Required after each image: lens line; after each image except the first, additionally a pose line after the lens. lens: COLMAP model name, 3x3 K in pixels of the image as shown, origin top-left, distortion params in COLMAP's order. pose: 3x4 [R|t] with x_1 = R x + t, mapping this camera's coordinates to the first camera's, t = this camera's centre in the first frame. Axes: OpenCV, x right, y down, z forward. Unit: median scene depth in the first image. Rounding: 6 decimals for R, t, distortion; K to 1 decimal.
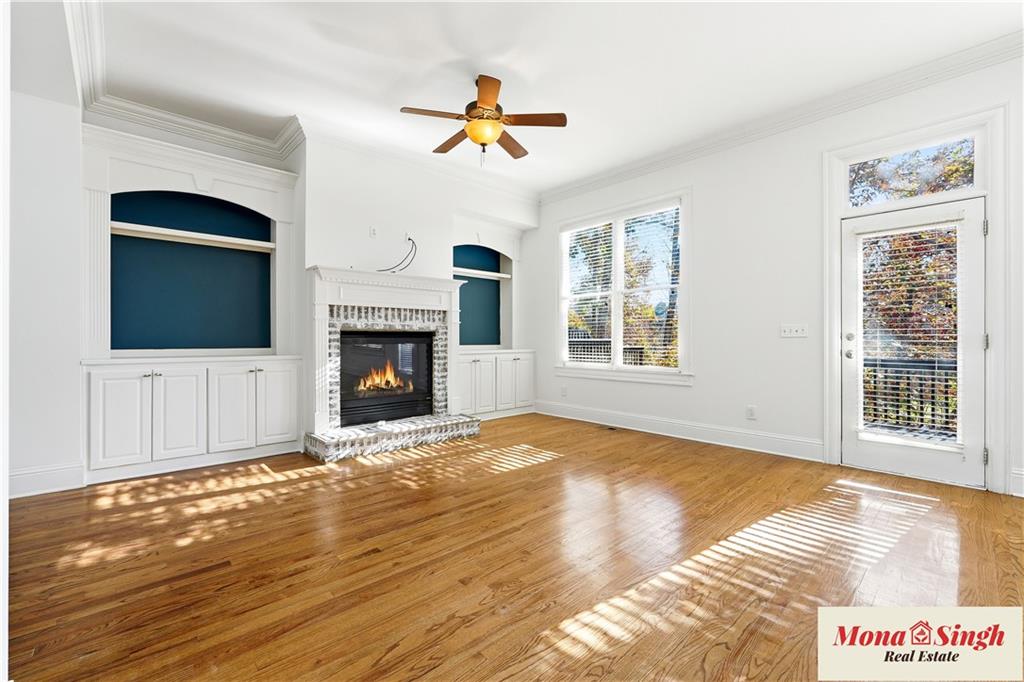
lens RADIAL K [[436.4, 0, 511.2], [0, 436.4, 338.6], [0, 0, 1]] dist [-0.028630, -0.000014]
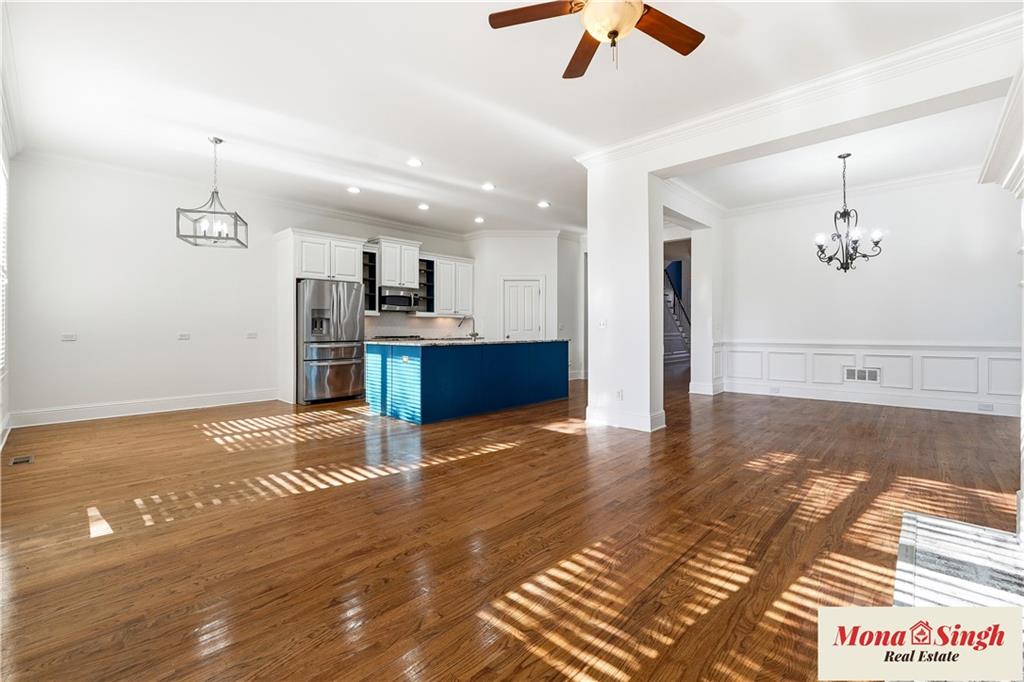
lens RADIAL K [[436.4, 0, 511.2], [0, 436.4, 338.6], [0, 0, 1]] dist [-0.028630, -0.000014]
pose [[-0.997993, 0.004647, -0.063152, 0.146038], [0.003289, 0.999762, 0.021585, -0.001674], [0.063238, 0.021334, -0.997770, 1.809793]]
